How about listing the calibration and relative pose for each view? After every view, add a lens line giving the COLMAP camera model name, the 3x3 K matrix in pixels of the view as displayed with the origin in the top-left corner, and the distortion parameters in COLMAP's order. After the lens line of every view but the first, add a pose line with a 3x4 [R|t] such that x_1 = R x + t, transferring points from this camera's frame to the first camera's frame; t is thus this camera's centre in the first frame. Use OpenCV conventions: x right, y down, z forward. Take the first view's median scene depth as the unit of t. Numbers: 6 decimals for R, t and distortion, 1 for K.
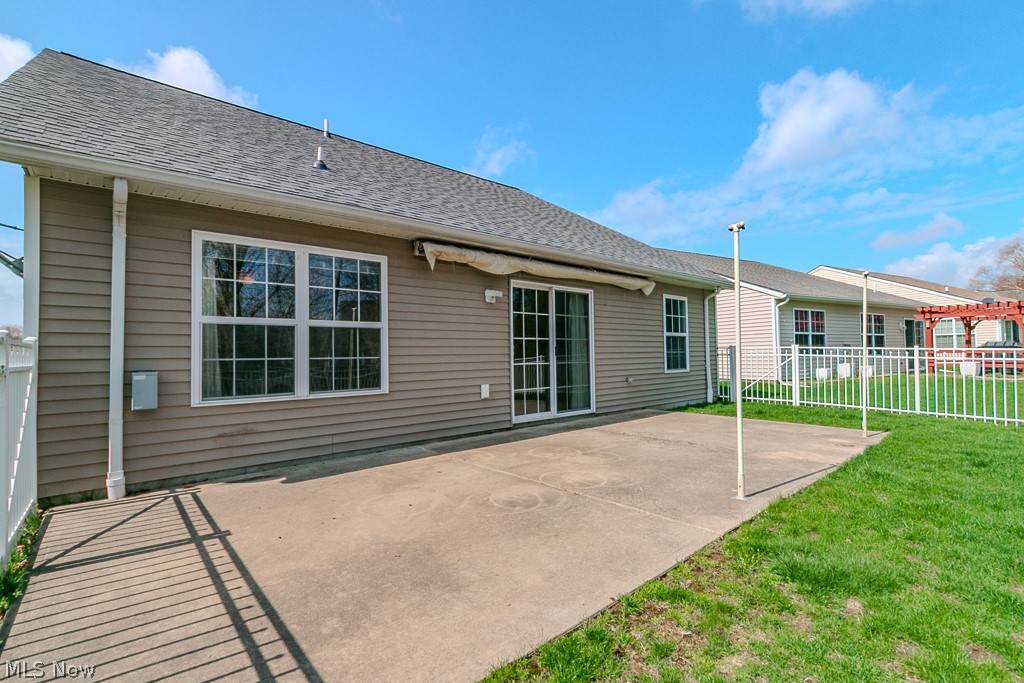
lens RADIAL K [[484.1, 0, 512.0], [0, 484.1, 341.5], [0, 0, 1]] dist [0.001308, 0.000590]
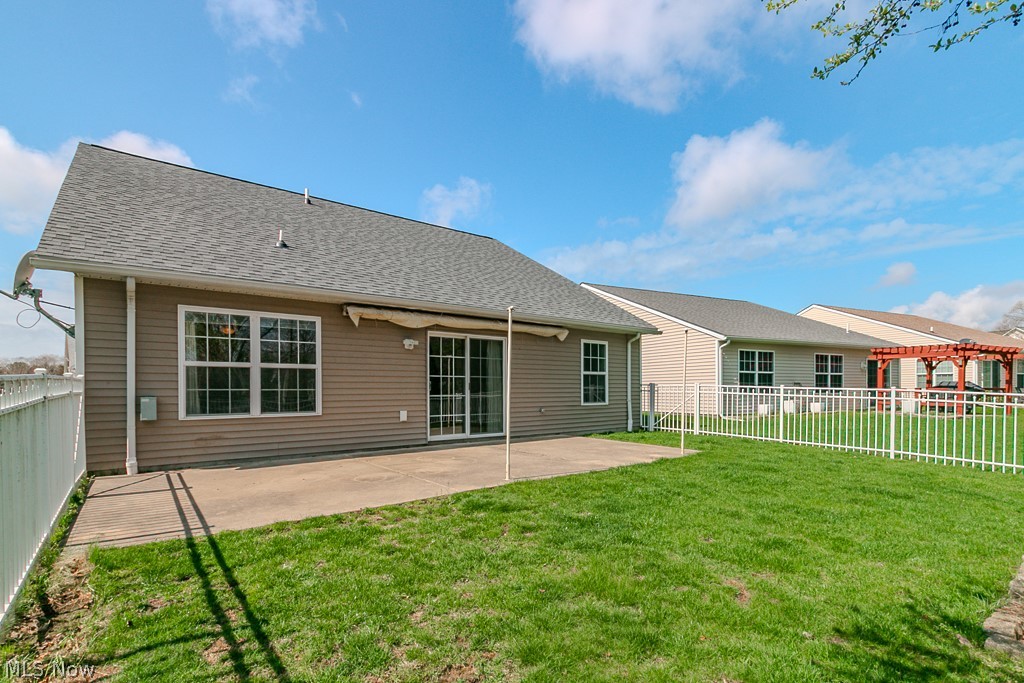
lens RADIAL K [[496.1, 0, 514.4], [0, 496.1, 392.5], [0, 0, 1]] dist [0.002069, 0.000098]
pose [[0.998857, 0.011732, -0.046327, 0.307793], [-0.010114, 0.999336, 0.035015, -0.012420], [0.046707, -0.034506, 0.998312, -0.339242]]
